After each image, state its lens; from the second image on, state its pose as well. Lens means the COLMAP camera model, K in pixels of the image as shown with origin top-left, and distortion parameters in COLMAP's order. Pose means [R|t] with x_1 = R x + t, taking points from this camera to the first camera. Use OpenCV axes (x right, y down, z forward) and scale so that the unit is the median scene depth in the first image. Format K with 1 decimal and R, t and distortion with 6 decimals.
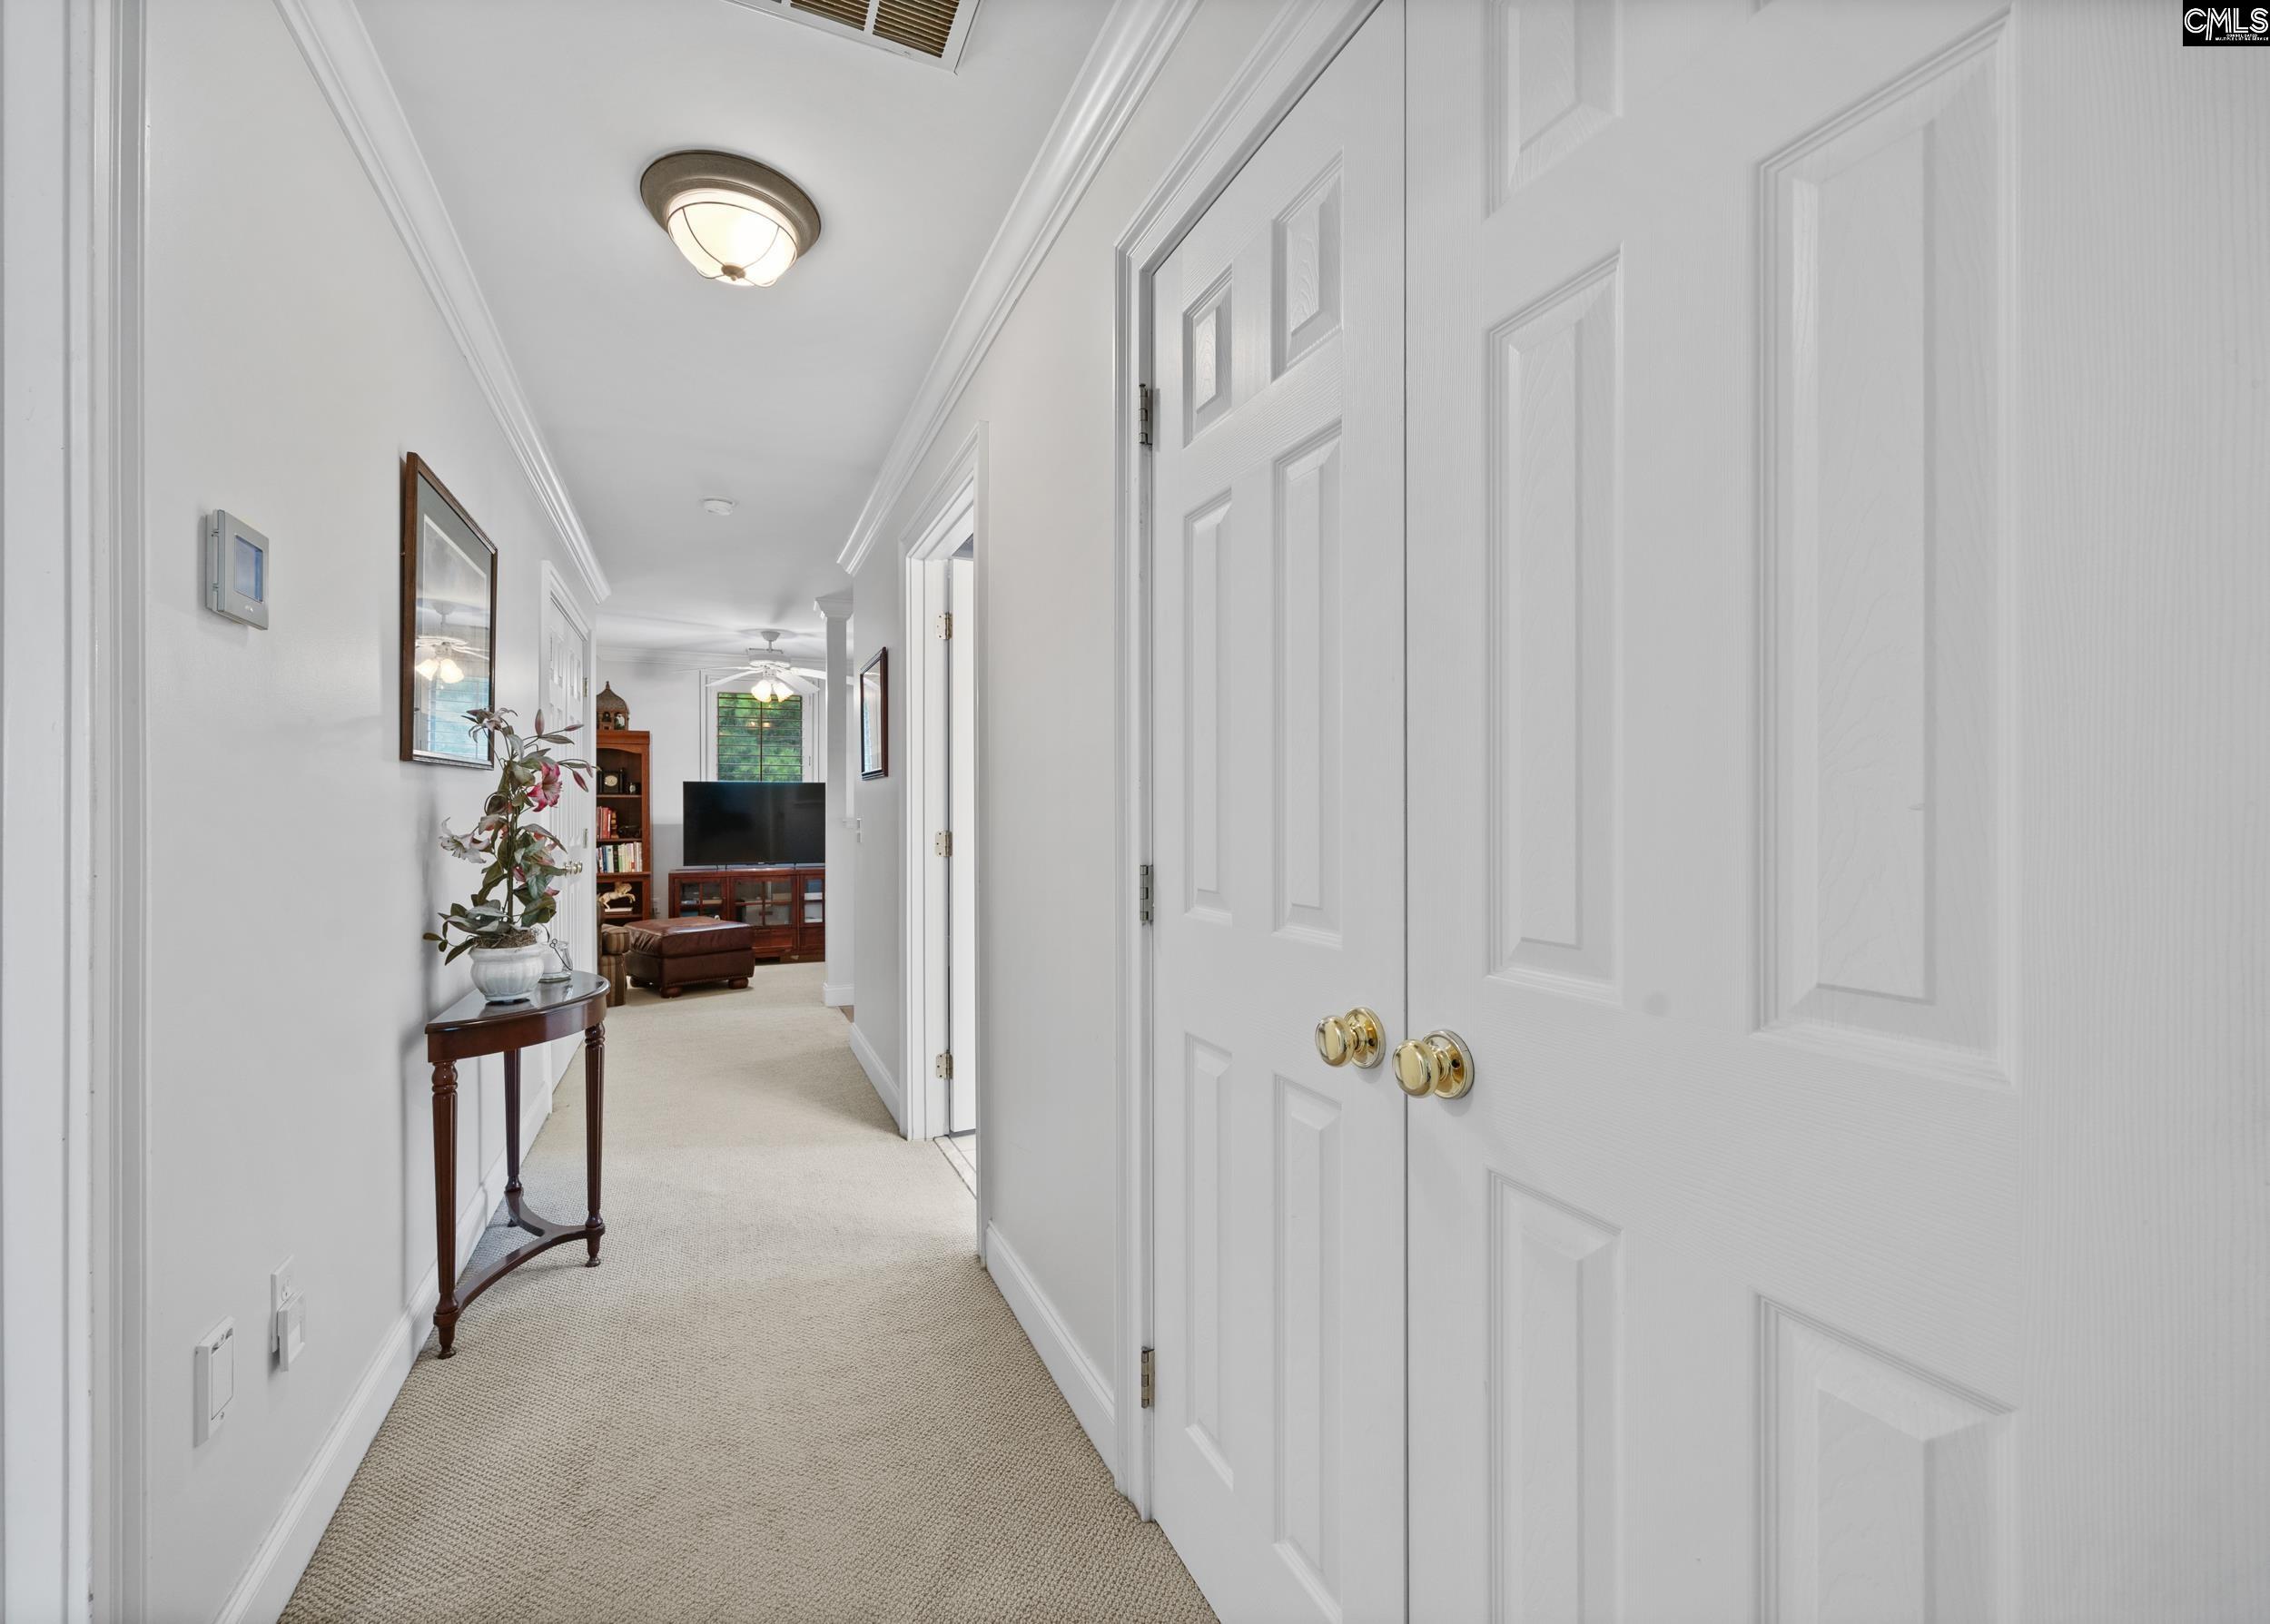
lens RADIAL K [[953.8, 0, 1120.1], [0, 953.8, 823.0], [0, 0, 1]] dist [-0.001534, -0.000024]
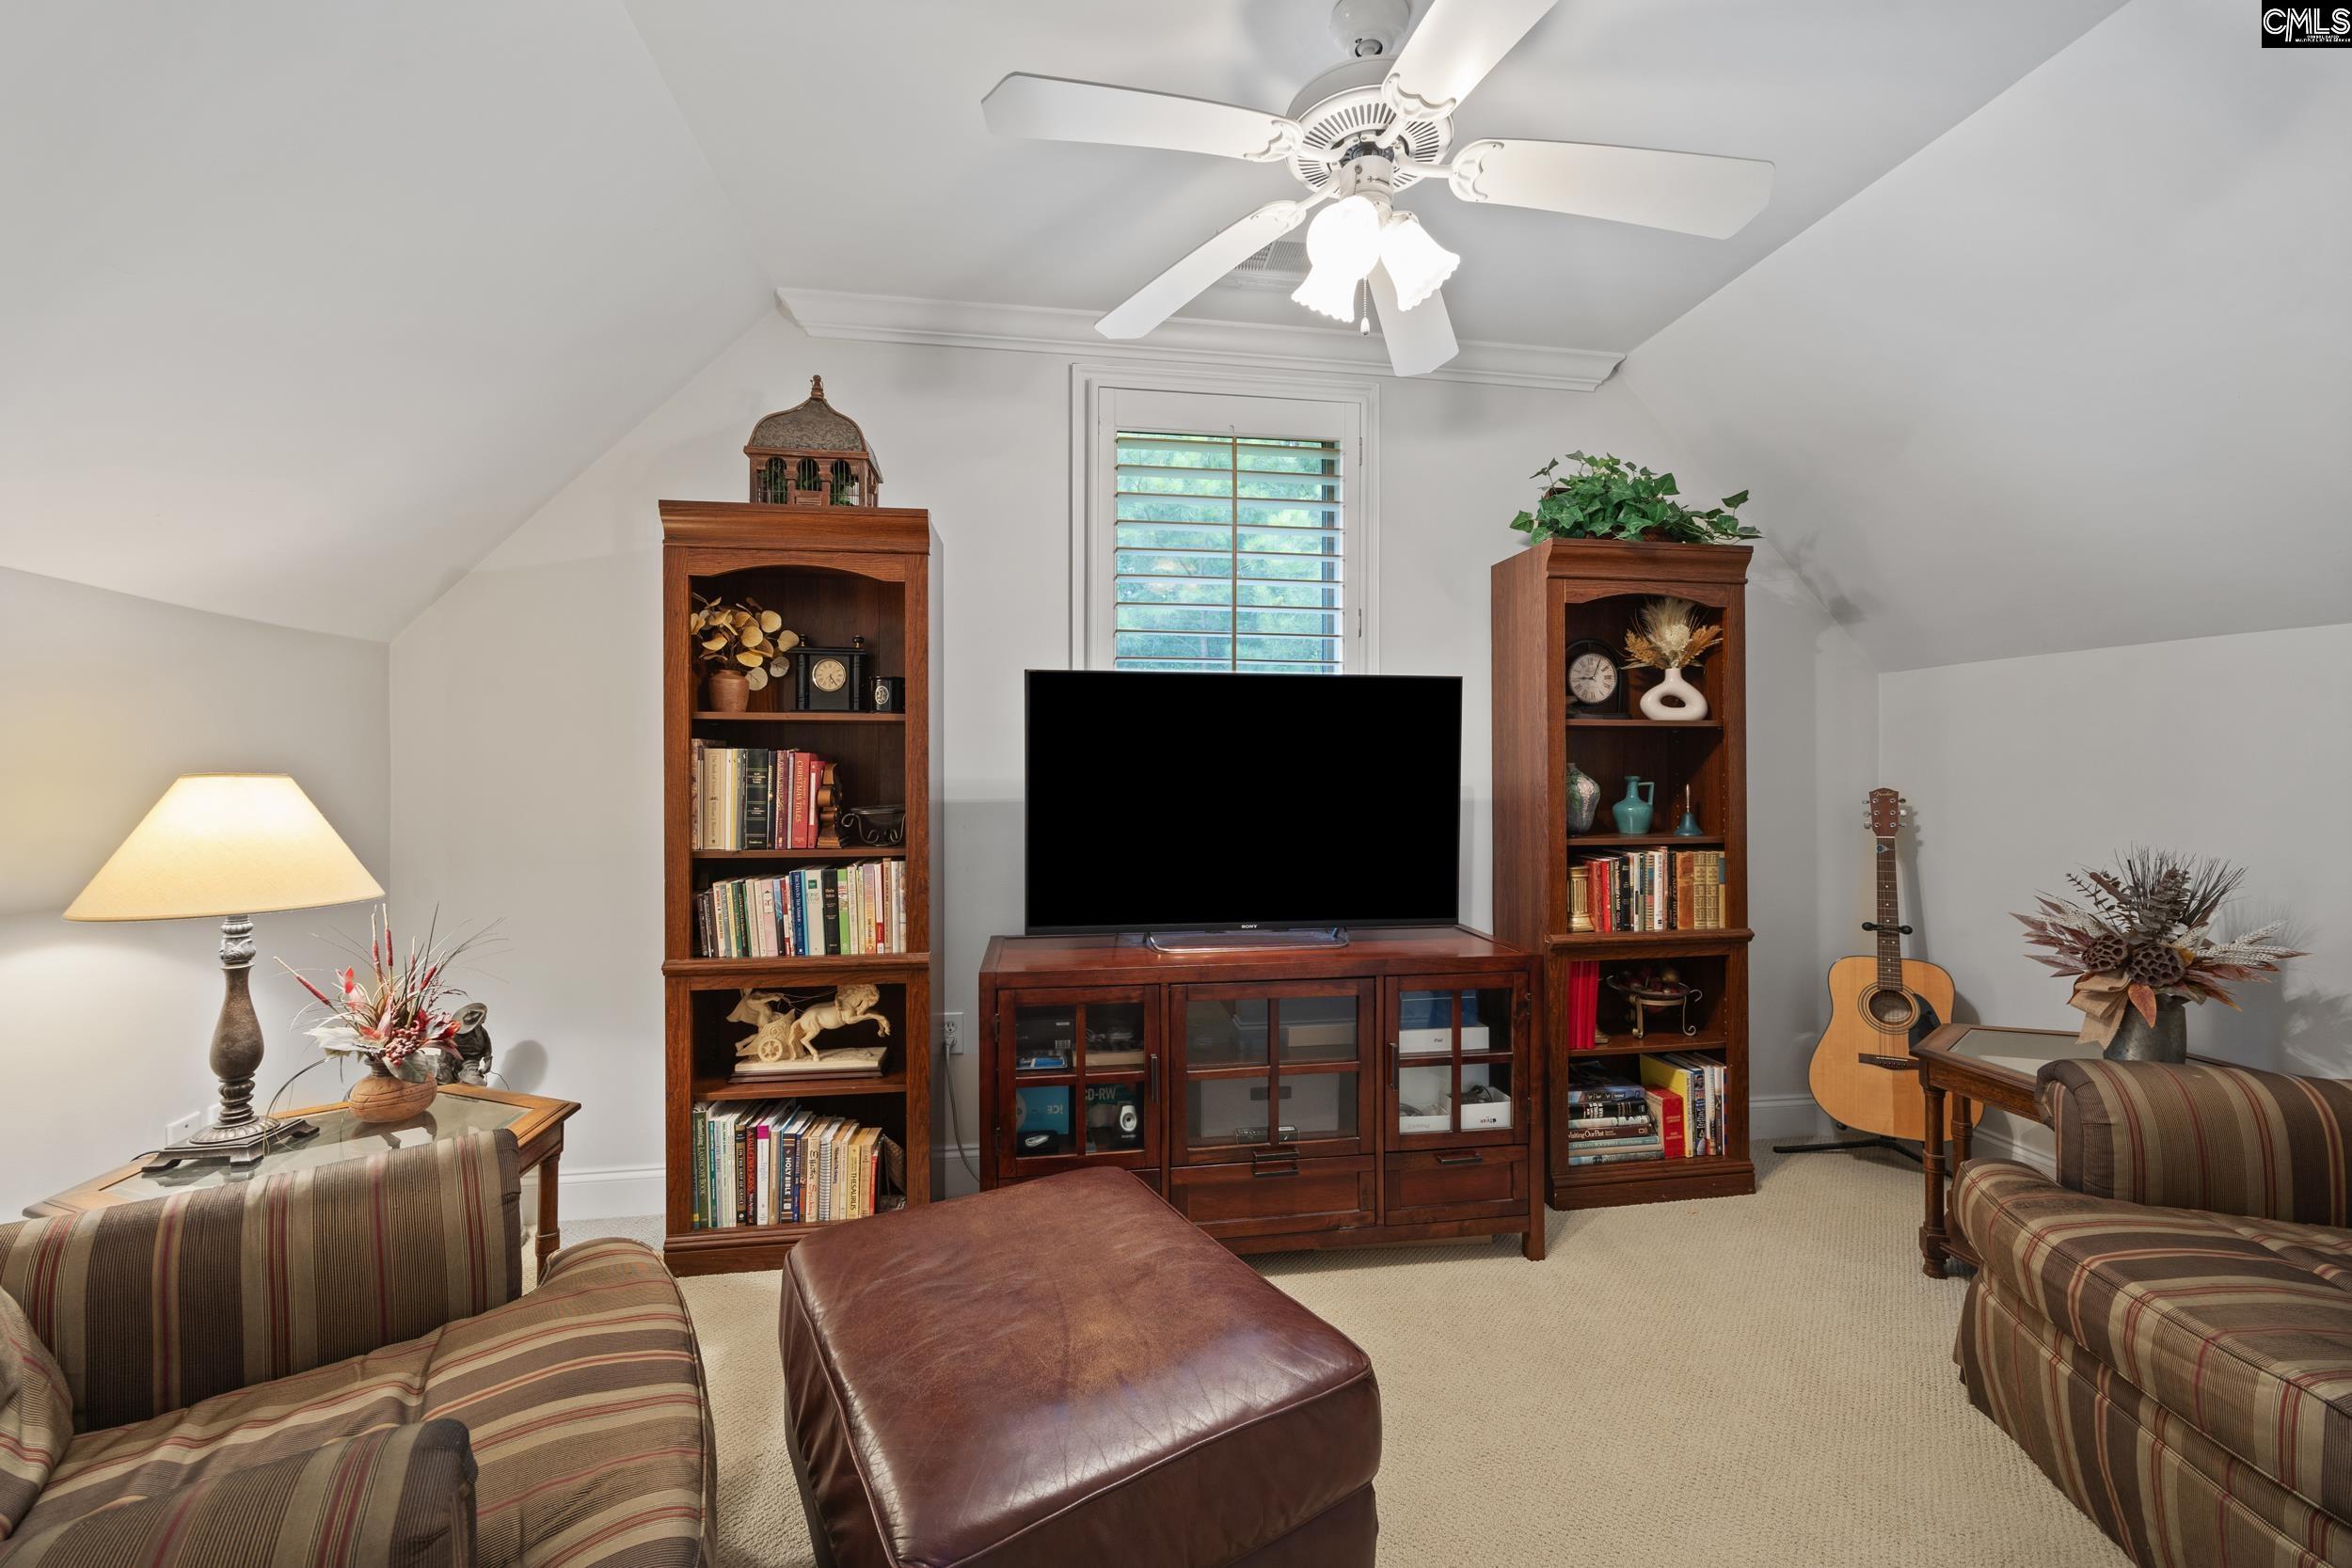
lens RADIAL K [[947.7, 0, 1182.4], [0, 947.7, 775.7], [0, 0, 1]] dist [0.000020, 0.000001]
pose [[0.966514, -0.002104, -0.256607, -0.329266], [0.000232, 0.999973, -0.007322, -0.005615], [0.256615, 0.007018, 0.966488, 0.714194]]
